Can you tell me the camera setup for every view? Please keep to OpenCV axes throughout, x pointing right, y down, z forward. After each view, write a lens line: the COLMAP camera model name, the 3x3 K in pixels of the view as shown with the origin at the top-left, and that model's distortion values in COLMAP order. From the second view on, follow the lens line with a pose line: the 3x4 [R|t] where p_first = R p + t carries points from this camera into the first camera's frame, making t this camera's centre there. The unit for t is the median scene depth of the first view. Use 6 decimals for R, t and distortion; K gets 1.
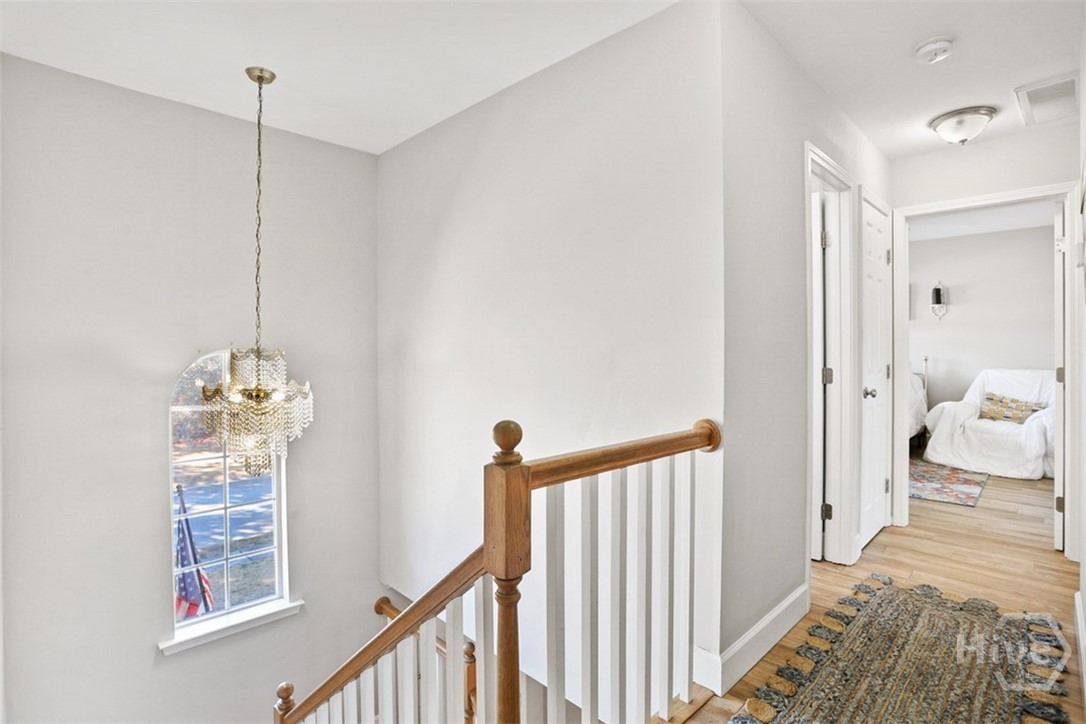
lens RADIAL K [[521.5, 0, 543.0], [0, 521.5, 362.0], [0, 0, 1]] dist [-0.047957, 0.014860]
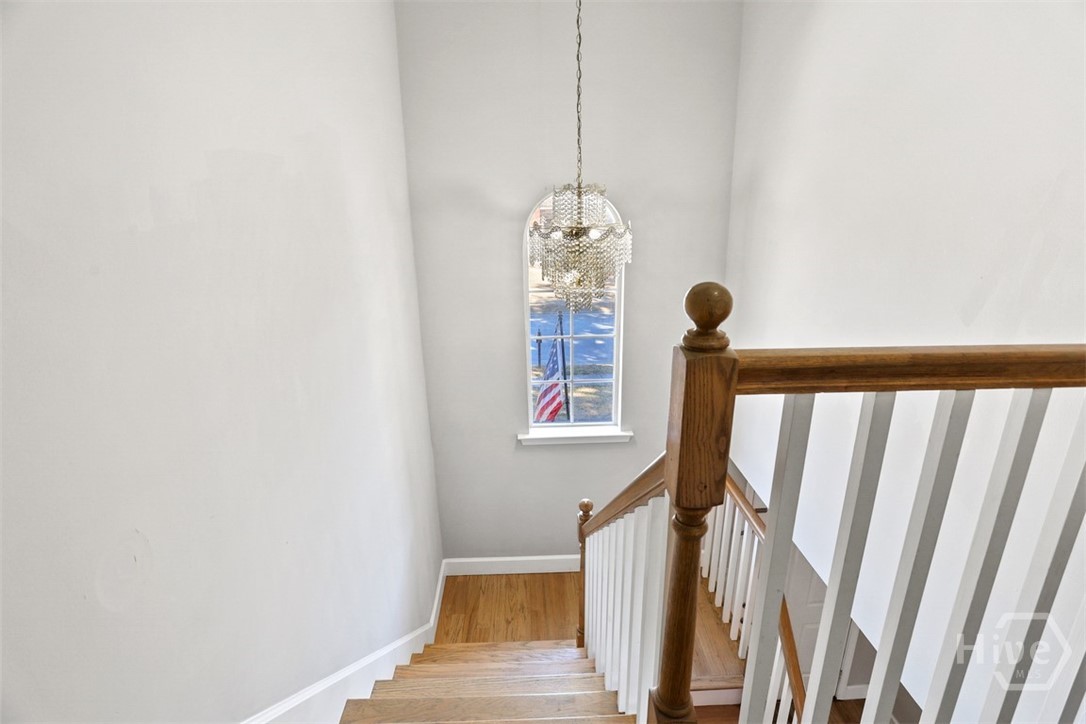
lens RADIAL K [[521.5, 0, 543.0], [0, 521.5, 362.0], [0, 0, 1]] dist [-0.047957, 0.014860]
pose [[0.734896, 0.196261, -0.649161, 0.164527], [0.000504, 0.957052, 0.289916, 0.016644], [0.678180, -0.213385, 0.703235, 0.310486]]
